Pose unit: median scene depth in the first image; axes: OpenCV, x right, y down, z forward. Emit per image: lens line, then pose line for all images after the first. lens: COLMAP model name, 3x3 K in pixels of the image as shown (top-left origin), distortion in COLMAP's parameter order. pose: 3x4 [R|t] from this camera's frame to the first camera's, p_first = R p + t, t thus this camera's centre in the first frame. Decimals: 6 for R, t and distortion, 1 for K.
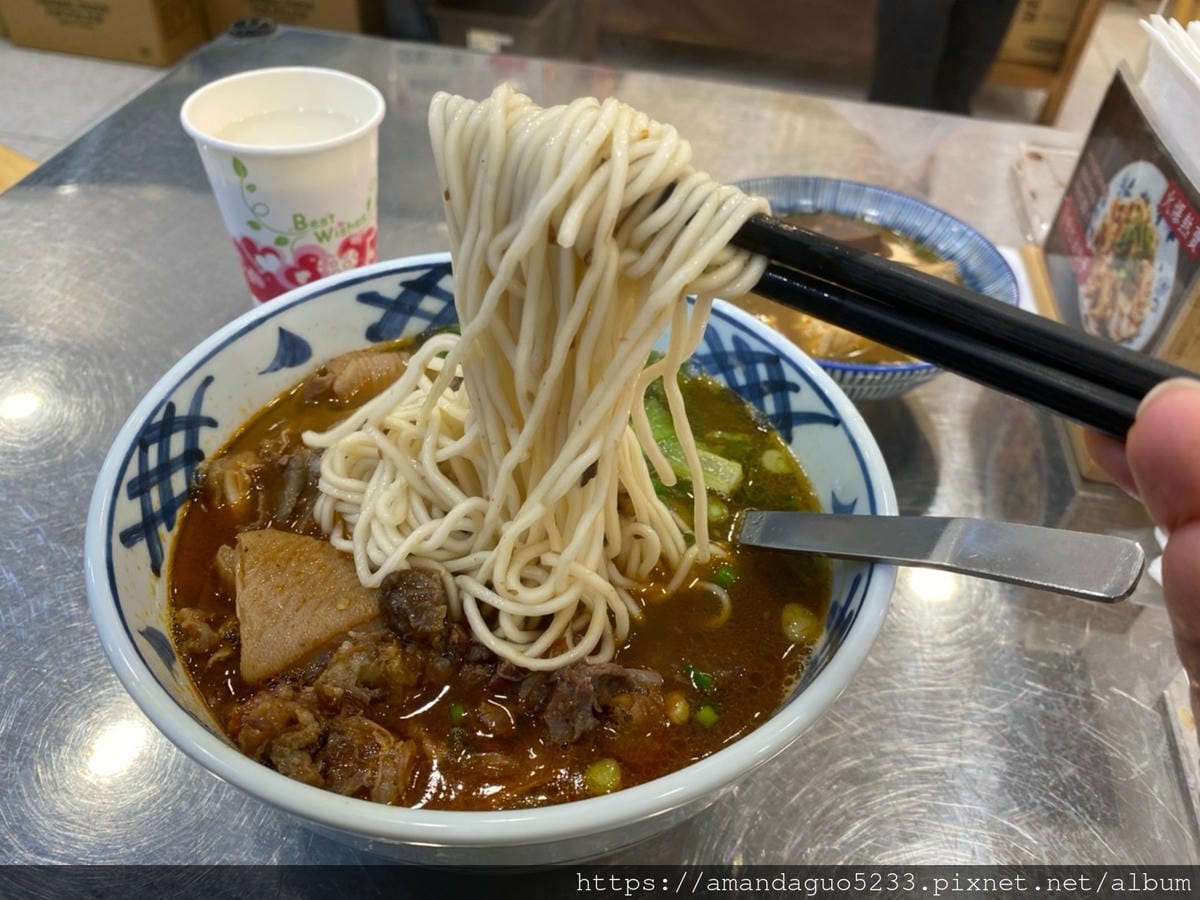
lens RADIAL K [[951.0, 0, 600.0], [0, 951.0, 450.0], [0, 0, 1]] dist [0.043573, -0.133831]
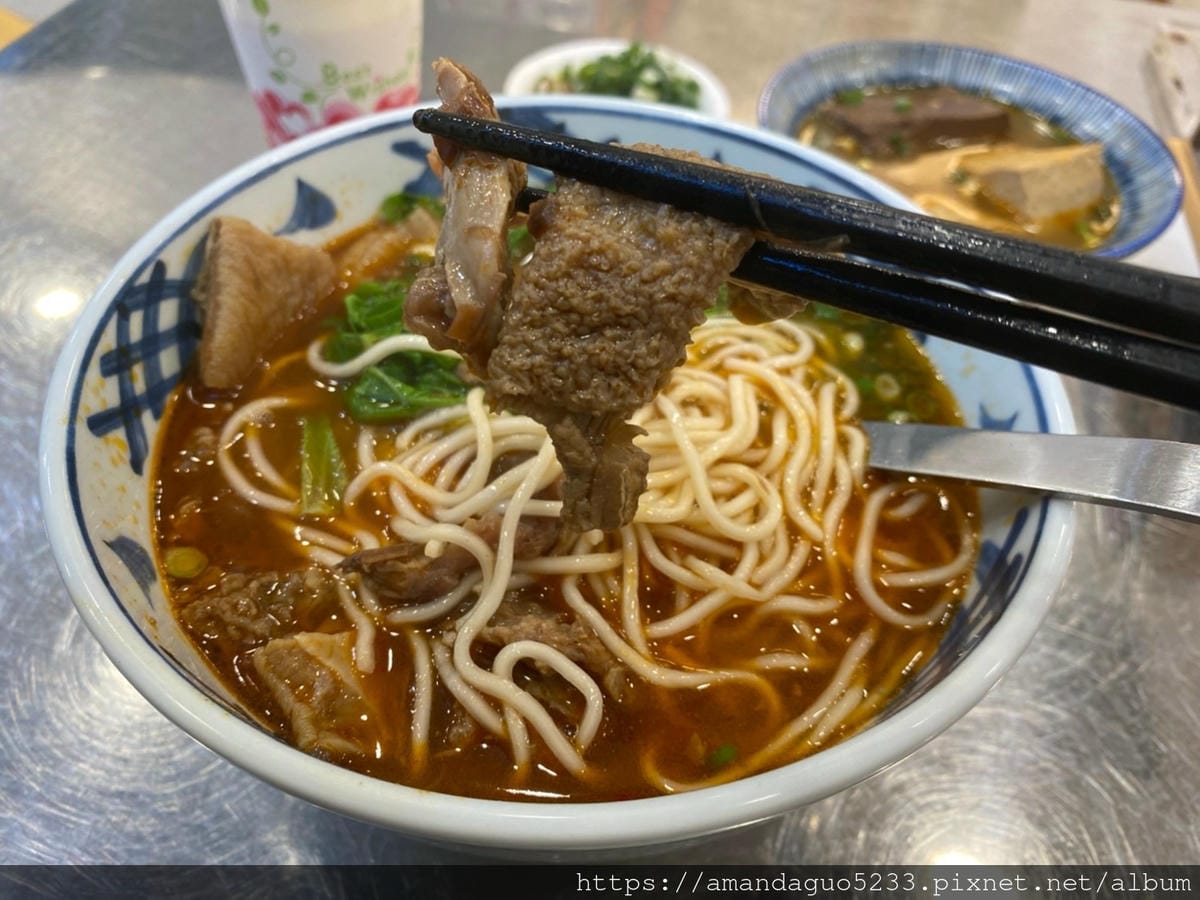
lens RADIAL K [[1017.4, 0, 617.5], [0, 1017.4, 445.2], [0, 0, 1]] dist [-0.002730, 0.012702]
pose [[0.998733, 0.039643, -0.031011, -0.028738], [-0.037104, 0.996218, 0.078570, 0.021350], [0.034009, -0.077319, 0.996426, 0.133960]]
